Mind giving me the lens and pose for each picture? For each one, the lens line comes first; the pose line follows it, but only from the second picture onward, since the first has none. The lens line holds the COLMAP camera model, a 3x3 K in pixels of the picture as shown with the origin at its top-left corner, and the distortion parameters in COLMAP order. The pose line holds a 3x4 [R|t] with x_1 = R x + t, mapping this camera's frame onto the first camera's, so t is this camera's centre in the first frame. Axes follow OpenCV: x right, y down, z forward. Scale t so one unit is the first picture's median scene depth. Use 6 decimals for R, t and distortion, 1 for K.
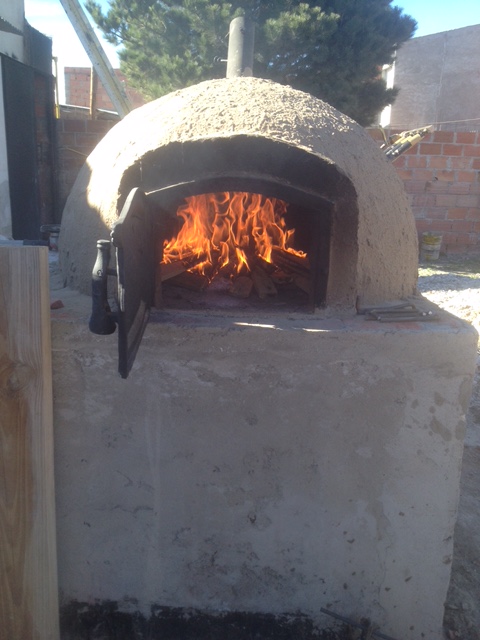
lens RADIAL K [[596.0, 0, 240.9], [0, 596.0, 317.8], [0, 0, 1]] dist [0.161702, -0.361274]
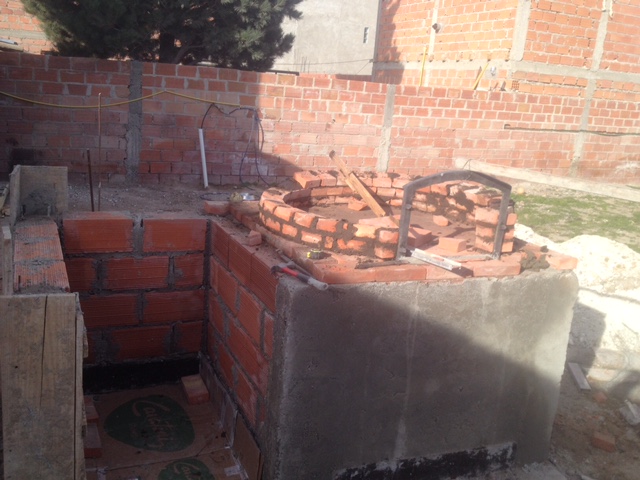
lens RADIAL K [[597.3, 0, 320.0], [0, 597.3, 240.0], [0, 0, 1]] dist [0.168670, -0.380689]
pose [[0.923759, -0.057200, 0.378678, -0.853808], [0.057959, 0.998275, 0.009403, -0.079171], [-0.378563, 0.013262, 0.925481, -0.287105]]
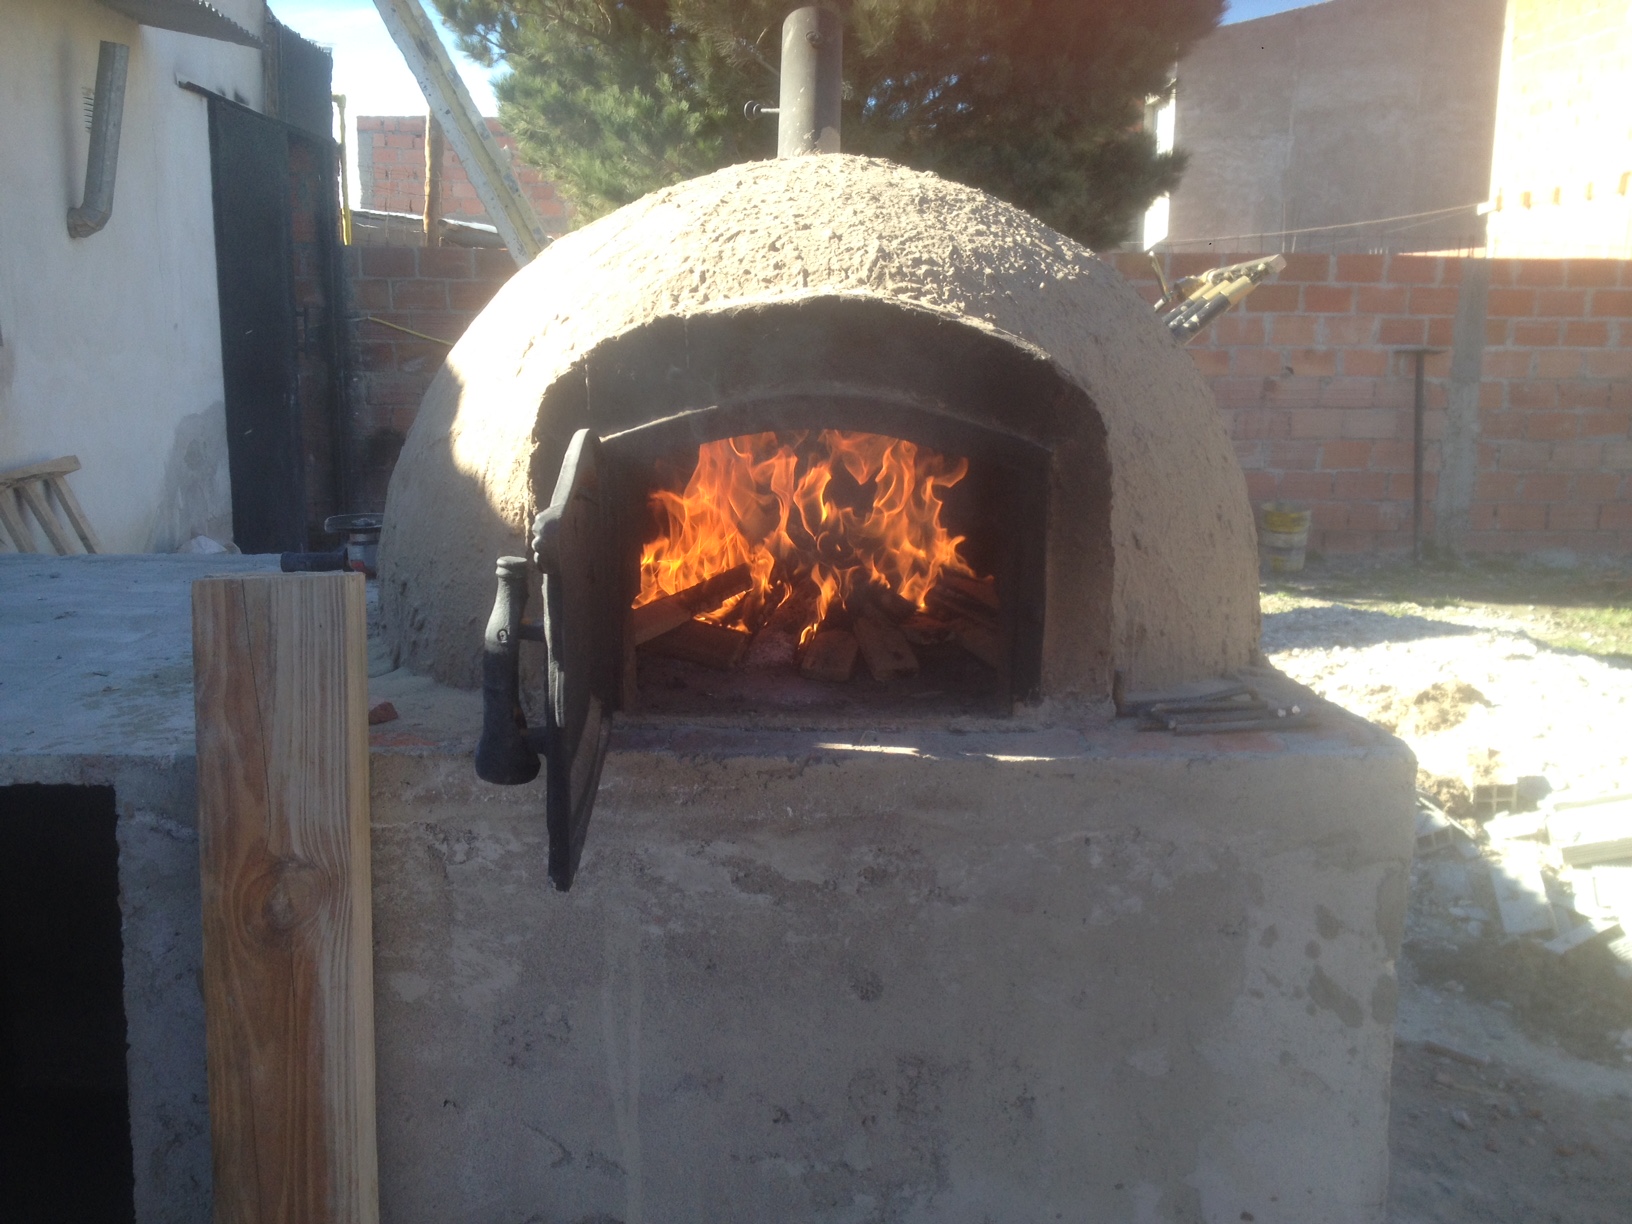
lens RADIAL K [[1520.6, 0, 826.4], [0, 1520.6, 621.7], [0, 0, 1]] dist [0.183360, -0.440585]
pose [[0.999601, -0.024844, 0.013472, -0.016209], [0.025715, 0.997293, -0.068881, -0.003502], [-0.011724, 0.069200, 0.997534, -0.040558]]
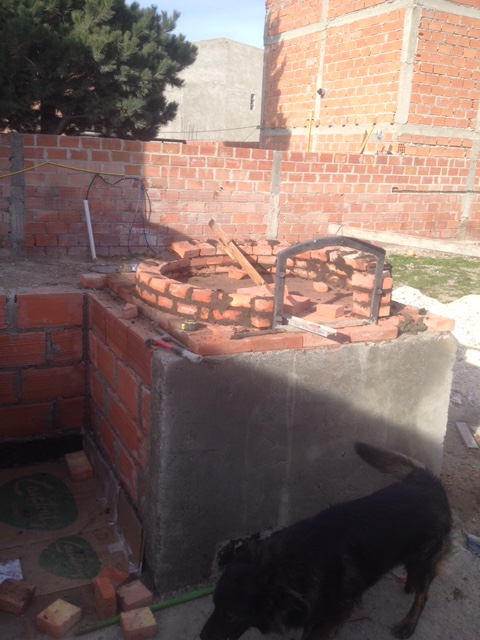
lens RADIAL K [[597.3, 0, 236.9], [0, 597.3, 317.8], [0, 0, 1]] dist [0.168670, -0.380689]
pose [[0.907681, -0.094649, 0.408847, -0.802002], [0.091239, 0.995438, 0.027885, -0.080015], [-0.409622, 0.011992, 0.912177, -0.288667]]
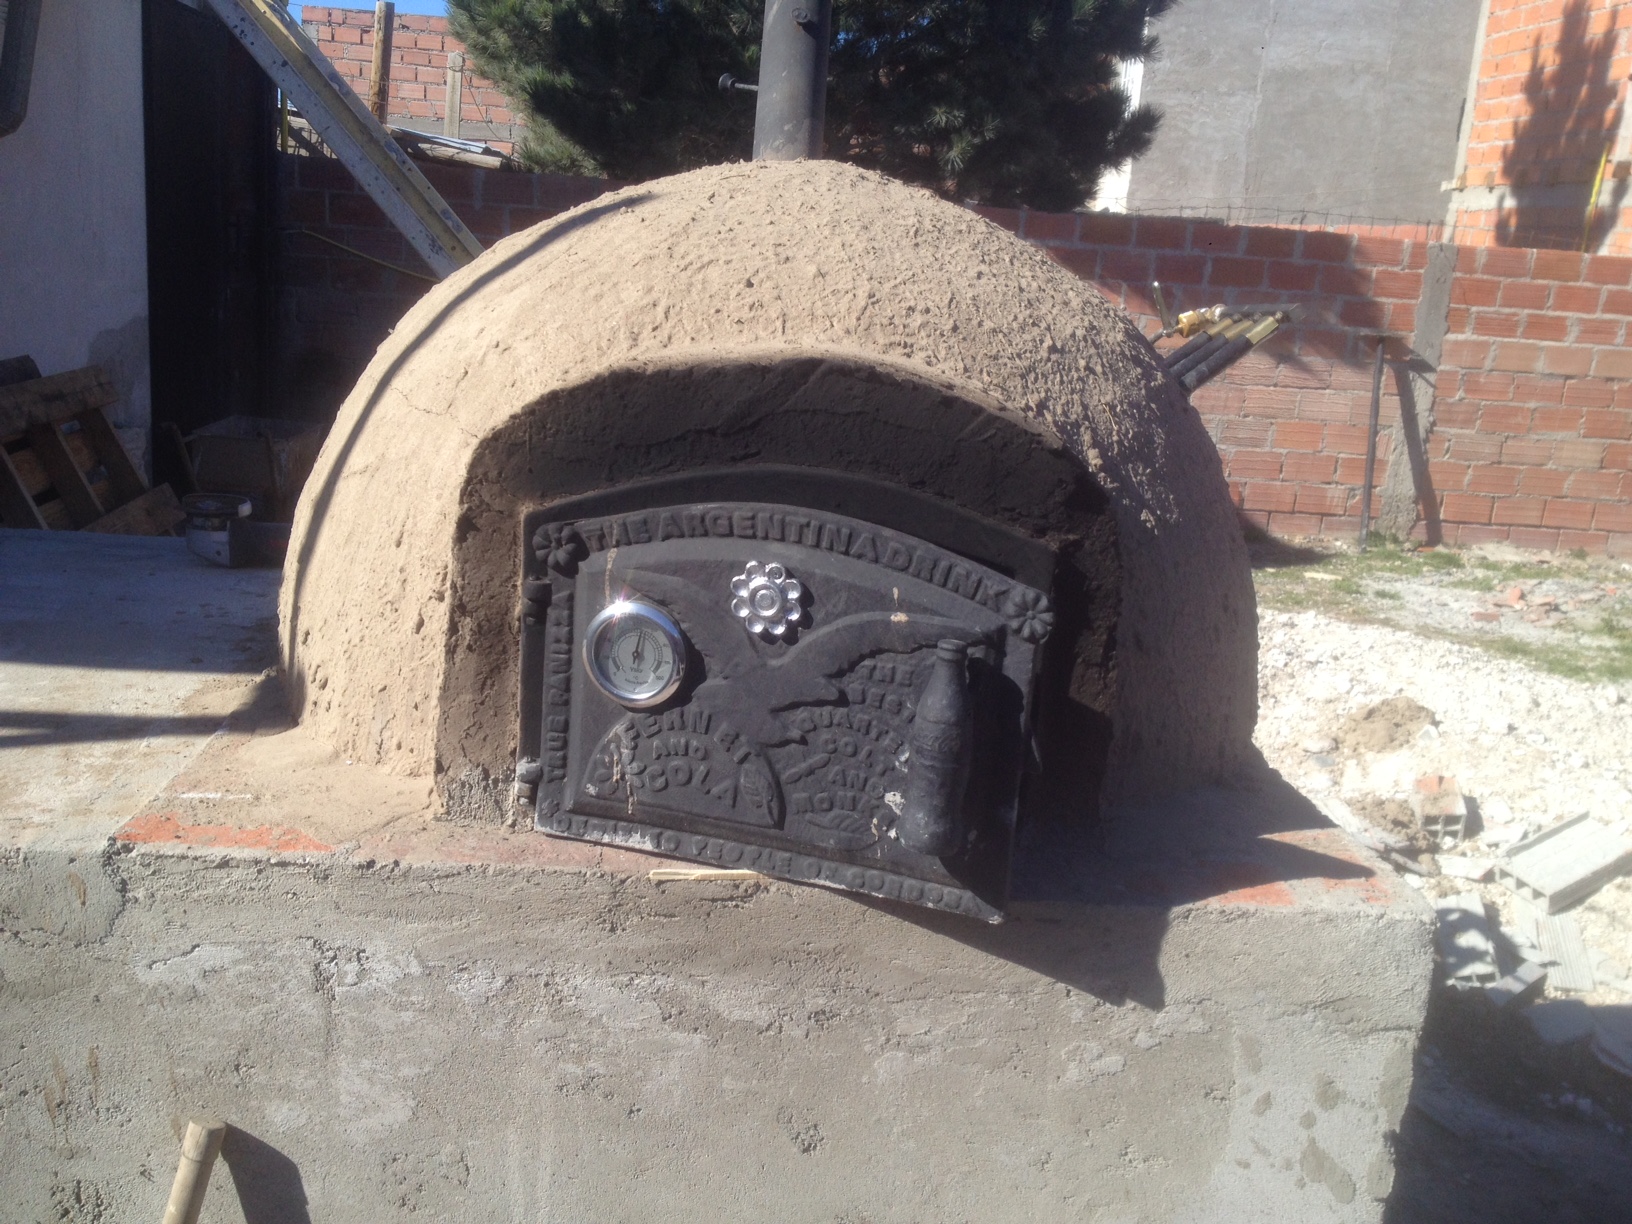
lens RADIAL K [[1519.9, 0, 821.3], [0, 1519.9, 620.3], [0, 0, 1]] dist [0.161702, -0.361274]
pose [[0.998051, 0.030687, 0.054342, -0.031892], [-0.029461, 0.999296, -0.023215, -0.105916], [-0.055016, 0.021569, 0.998252, 0.072046]]
